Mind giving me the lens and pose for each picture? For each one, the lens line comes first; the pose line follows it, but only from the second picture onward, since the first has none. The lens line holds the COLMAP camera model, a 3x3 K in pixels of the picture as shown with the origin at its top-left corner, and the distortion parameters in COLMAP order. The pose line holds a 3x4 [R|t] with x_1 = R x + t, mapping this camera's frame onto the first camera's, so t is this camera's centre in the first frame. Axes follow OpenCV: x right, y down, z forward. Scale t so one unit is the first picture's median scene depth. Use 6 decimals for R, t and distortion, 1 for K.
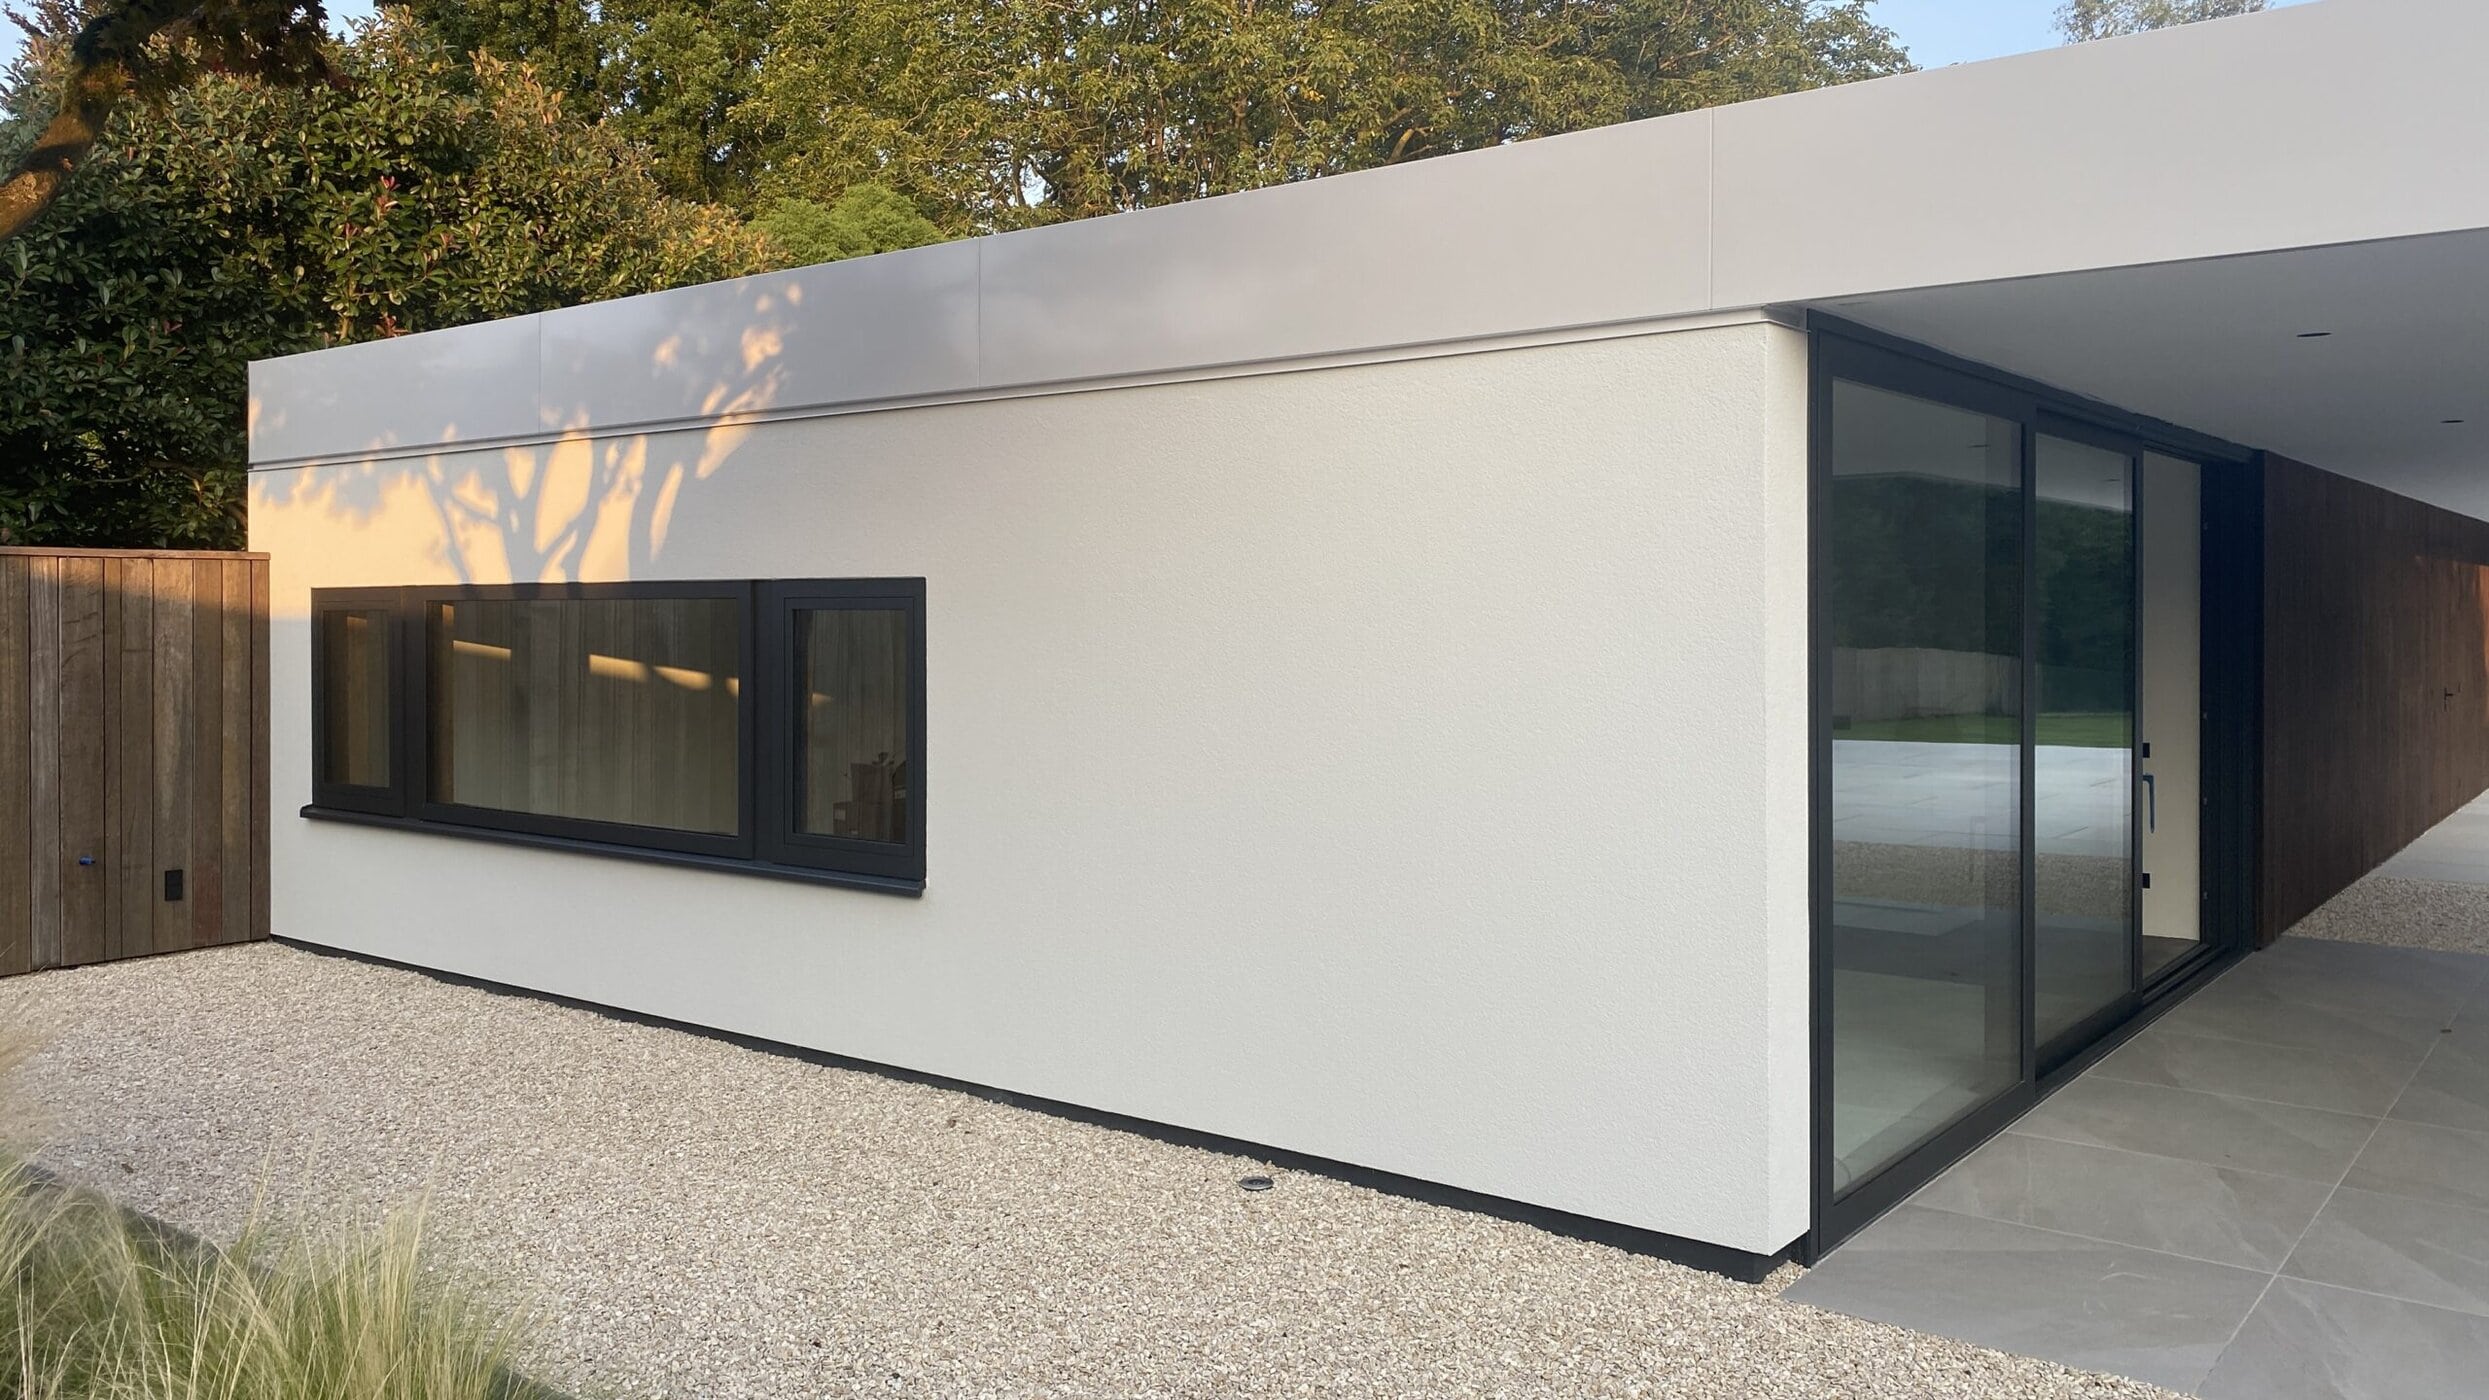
lens RADIAL K [[1903.8, 0, 1244.2], [0, 1903.8, 615.7], [0, 0, 1]] dist [0.009140, 0.001506]
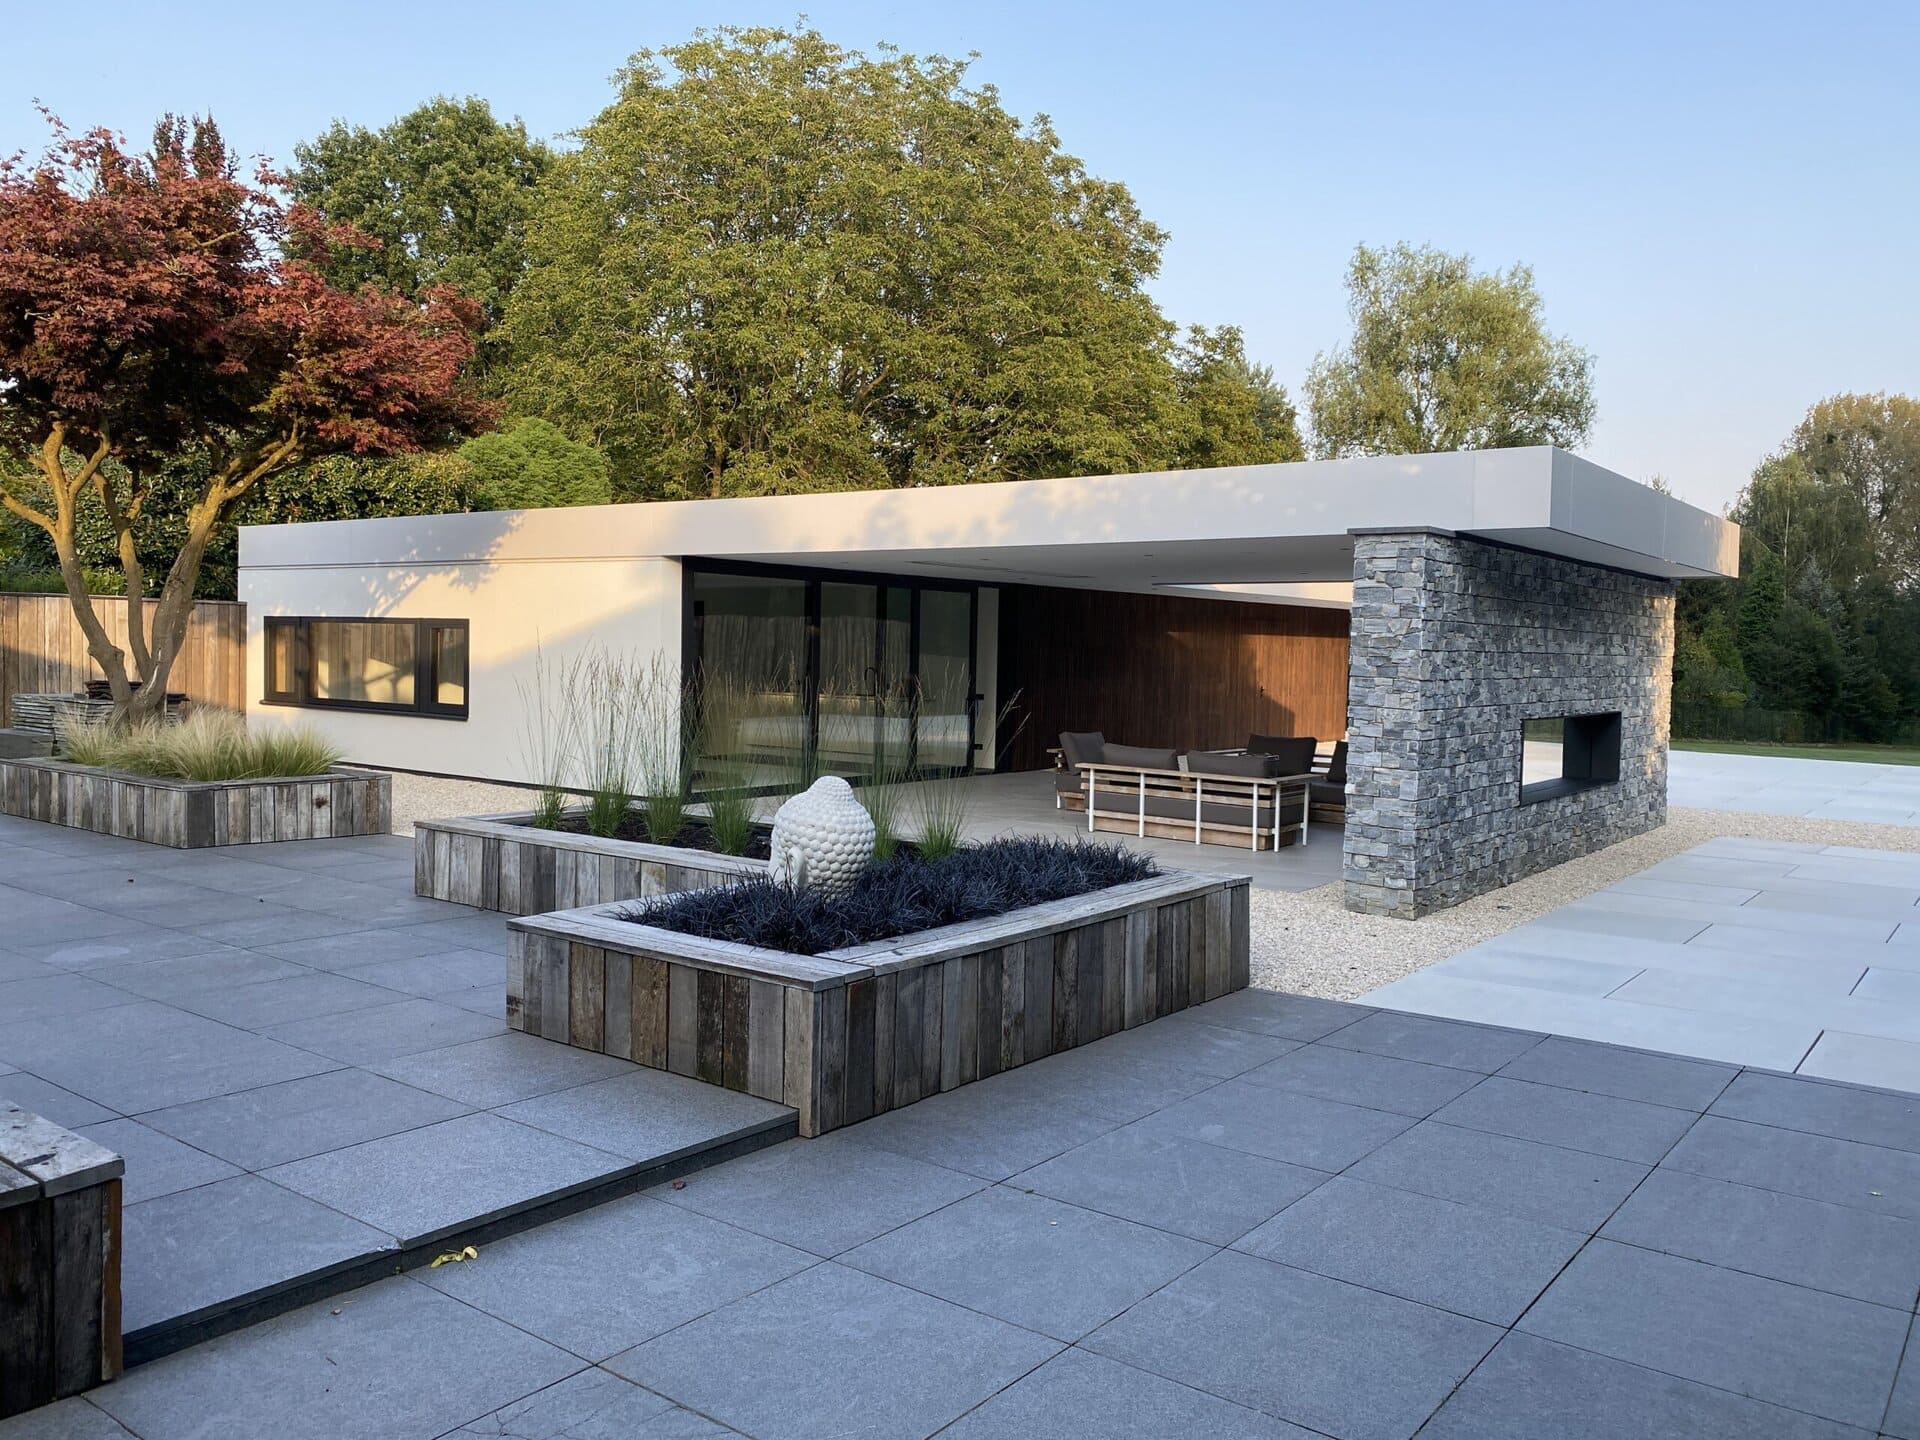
lens RADIAL K [[1487.3, 0, 960.0], [0, 1487.3, 720.0], [0, 0, 1]] dist [0.002927, 0.011124]
pose [[0.999550, 0.026270, 0.014491, 0.420997], [-0.026876, 0.998701, 0.043280, 0.012943], [-0.013335, -0.043650, 0.998958, -1.015807]]
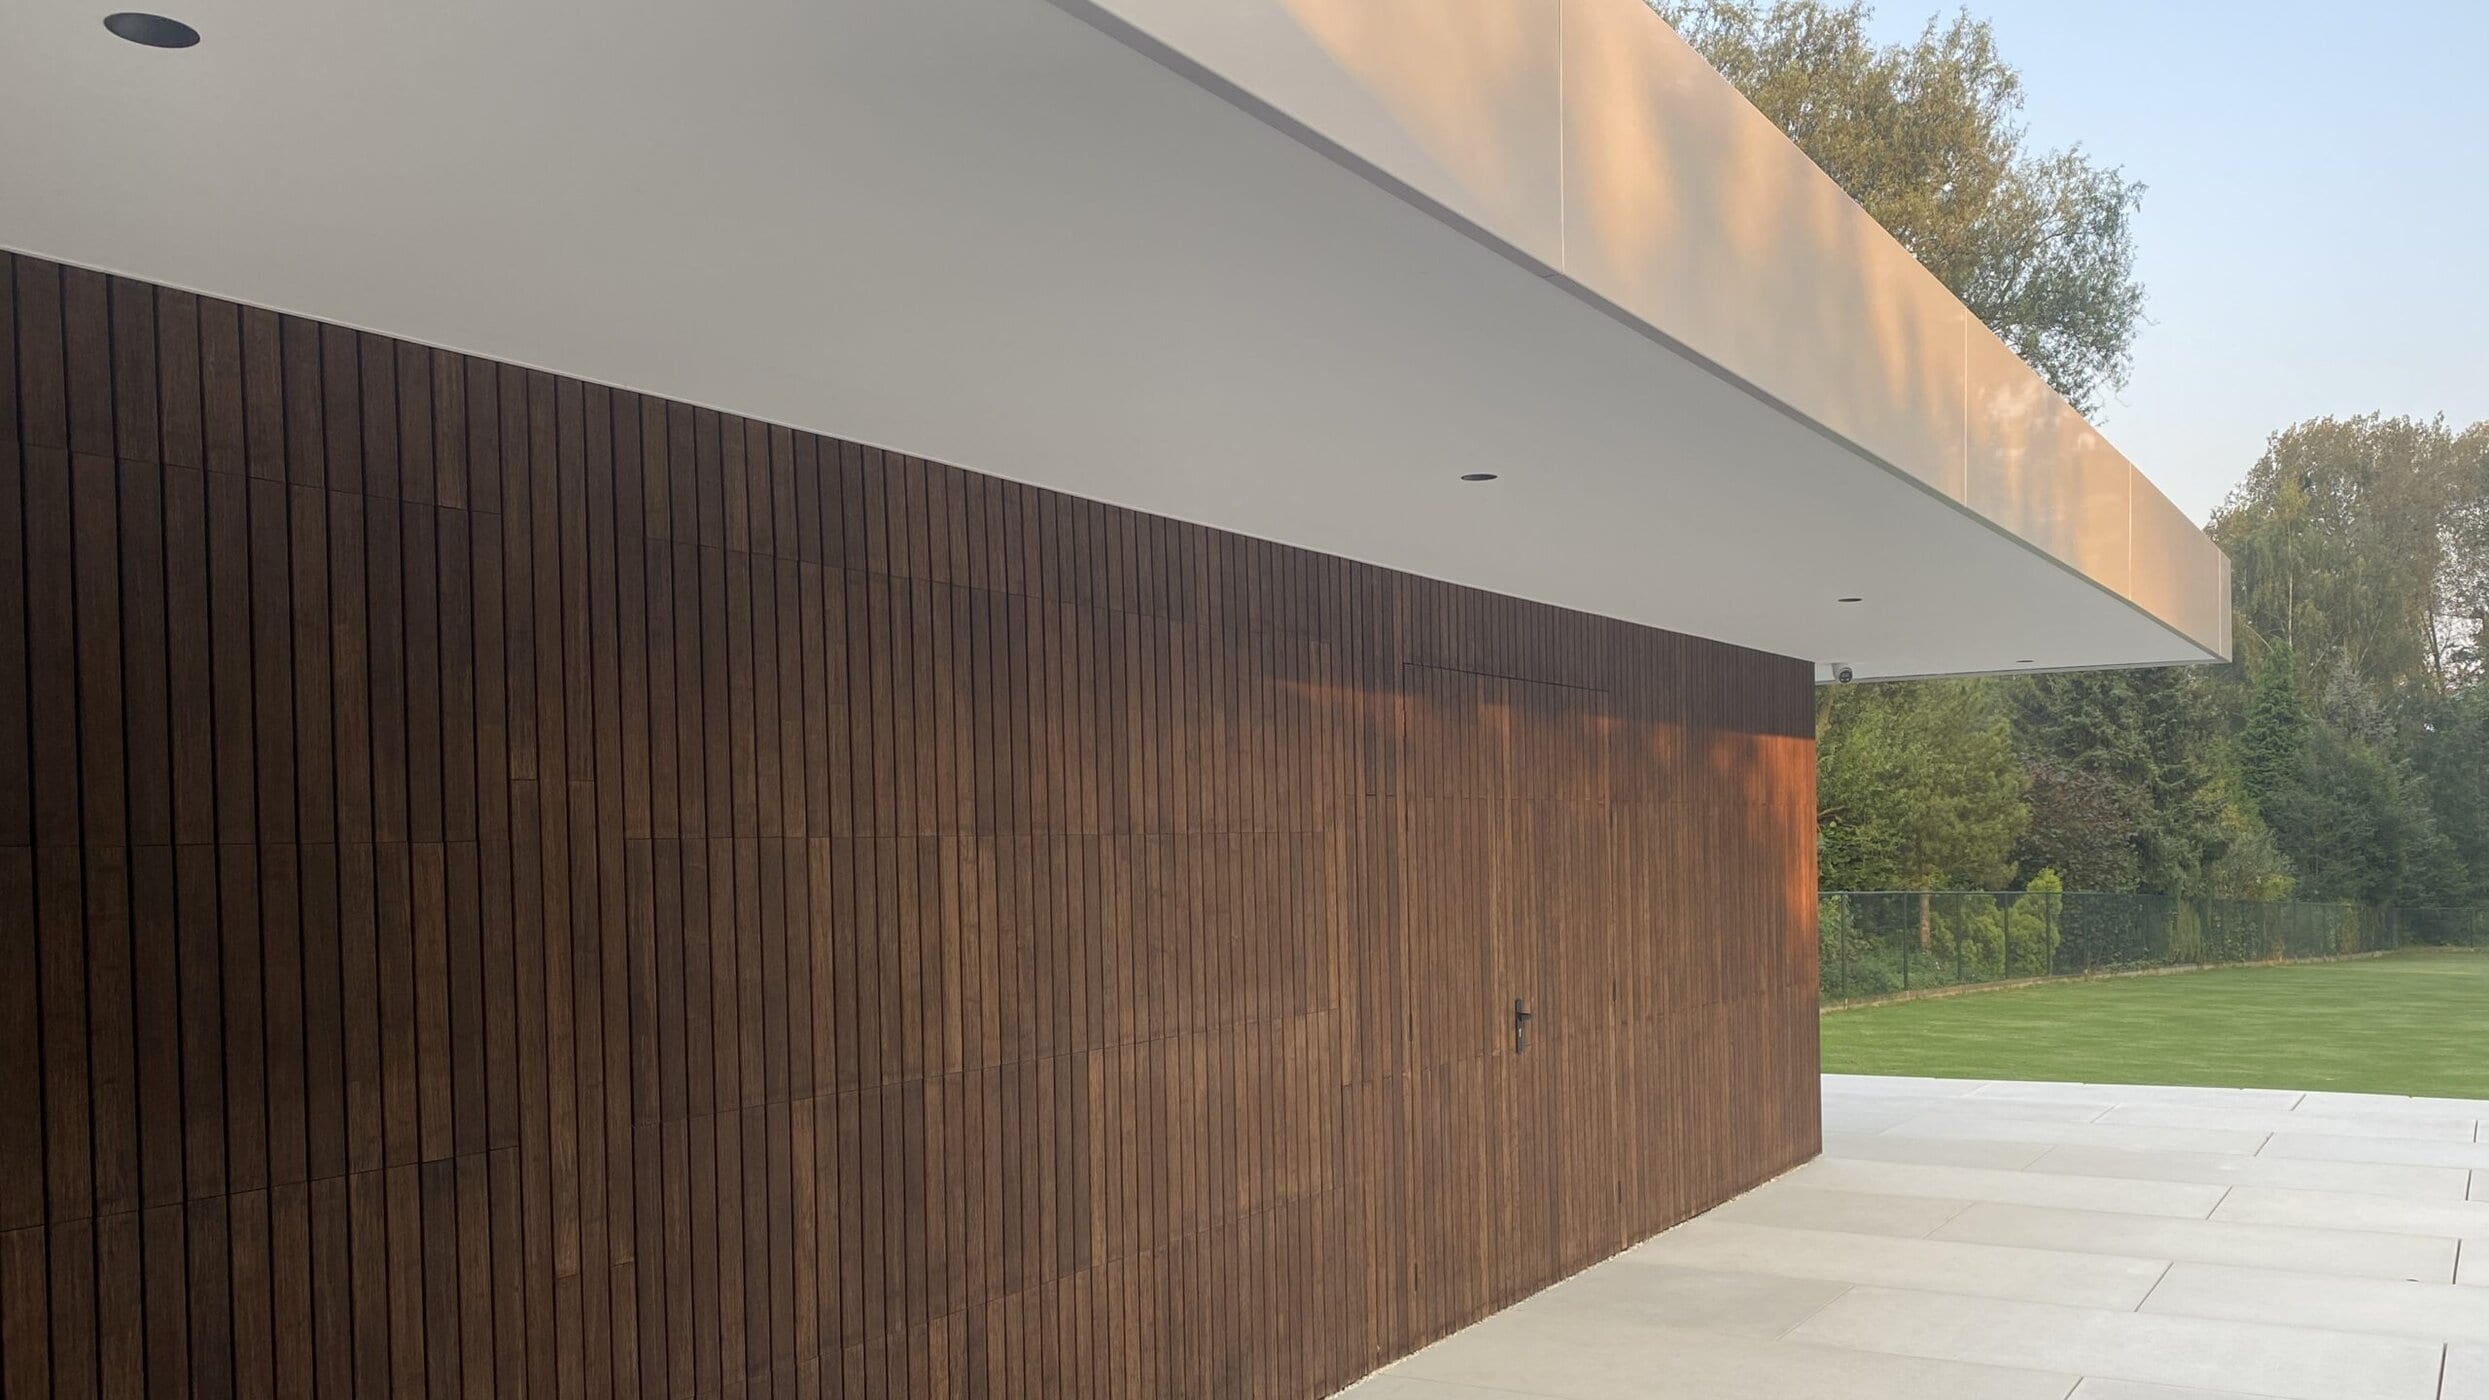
lens RADIAL K [[2009.4, 0, 1247.9], [0, 2009.4, 877.5], [0, 0, 1]] dist [-0.003356, -0.002761]
pose [[0.994481, -0.019601, 0.103069, 0.819254], [0.019011, 0.999797, 0.006709, 0.002904], [-0.103180, -0.004712, 0.994652, 0.904392]]
